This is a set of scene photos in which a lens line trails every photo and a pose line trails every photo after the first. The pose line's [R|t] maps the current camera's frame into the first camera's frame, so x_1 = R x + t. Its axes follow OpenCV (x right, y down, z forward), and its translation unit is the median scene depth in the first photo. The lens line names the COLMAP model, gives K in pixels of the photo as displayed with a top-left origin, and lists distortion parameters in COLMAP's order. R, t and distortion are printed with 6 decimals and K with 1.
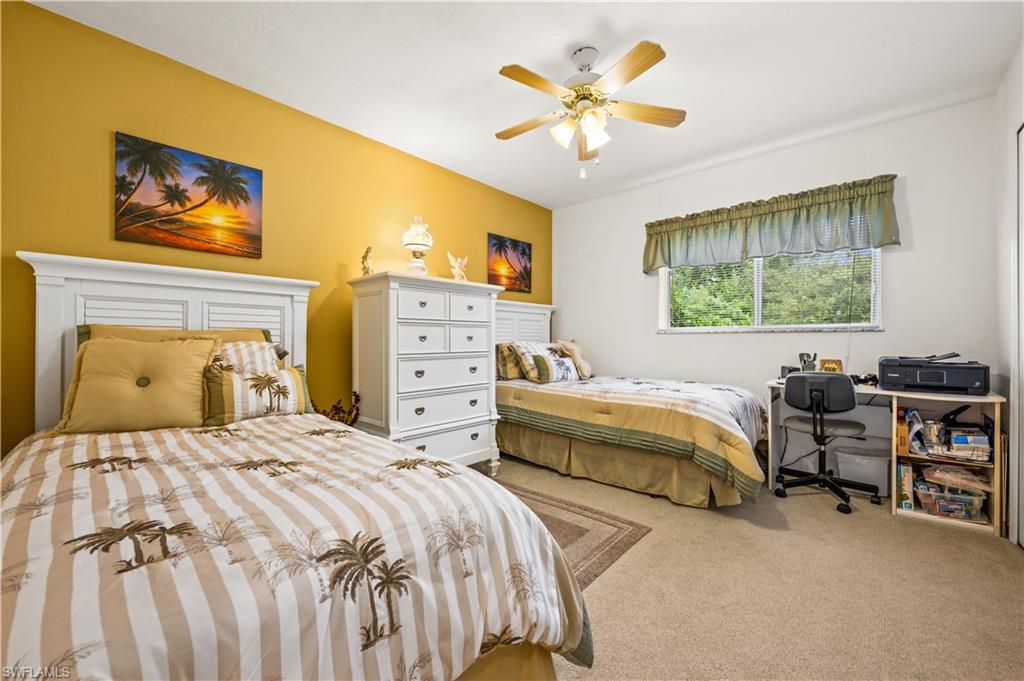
lens RADIAL K [[413.0, 0, 517.6], [0, 413.0, 334.1], [0, 0, 1]] dist [-0.003909, 0.000488]
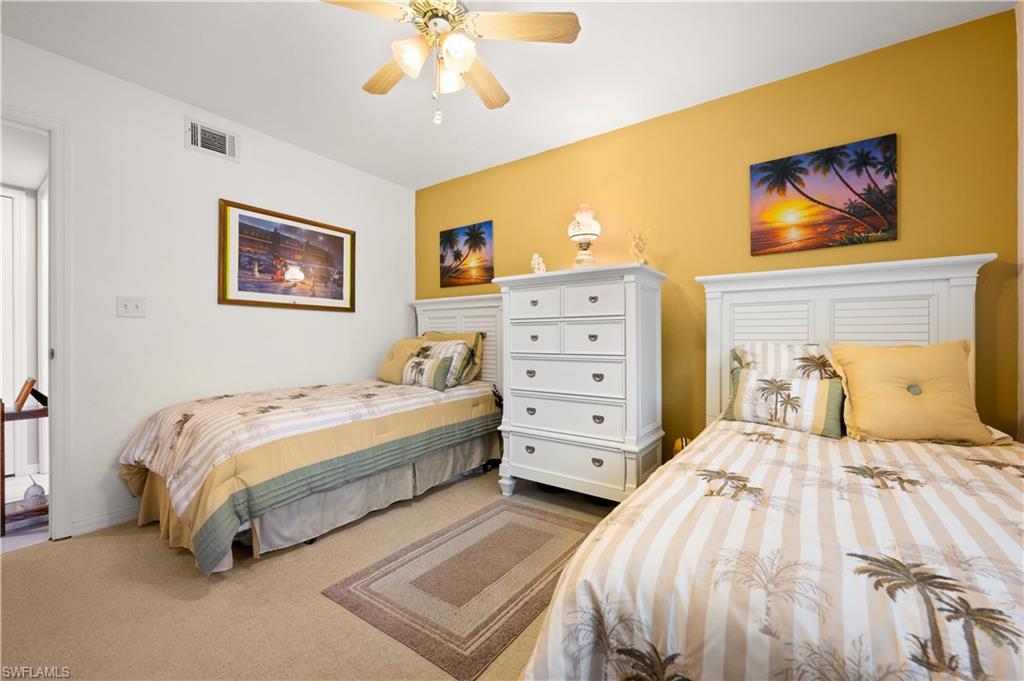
lens RADIAL K [[413.0, 0, 510.8], [0, 413.0, 336.7], [0, 0, 1]] dist [-0.003909, 0.000488]
pose [[0.093173, -0.002642, -0.995646, 0.730305], [0.013755, 0.999904, -0.001366, 0.007969], [0.995555, -0.013568, 0.093200, 0.840209]]
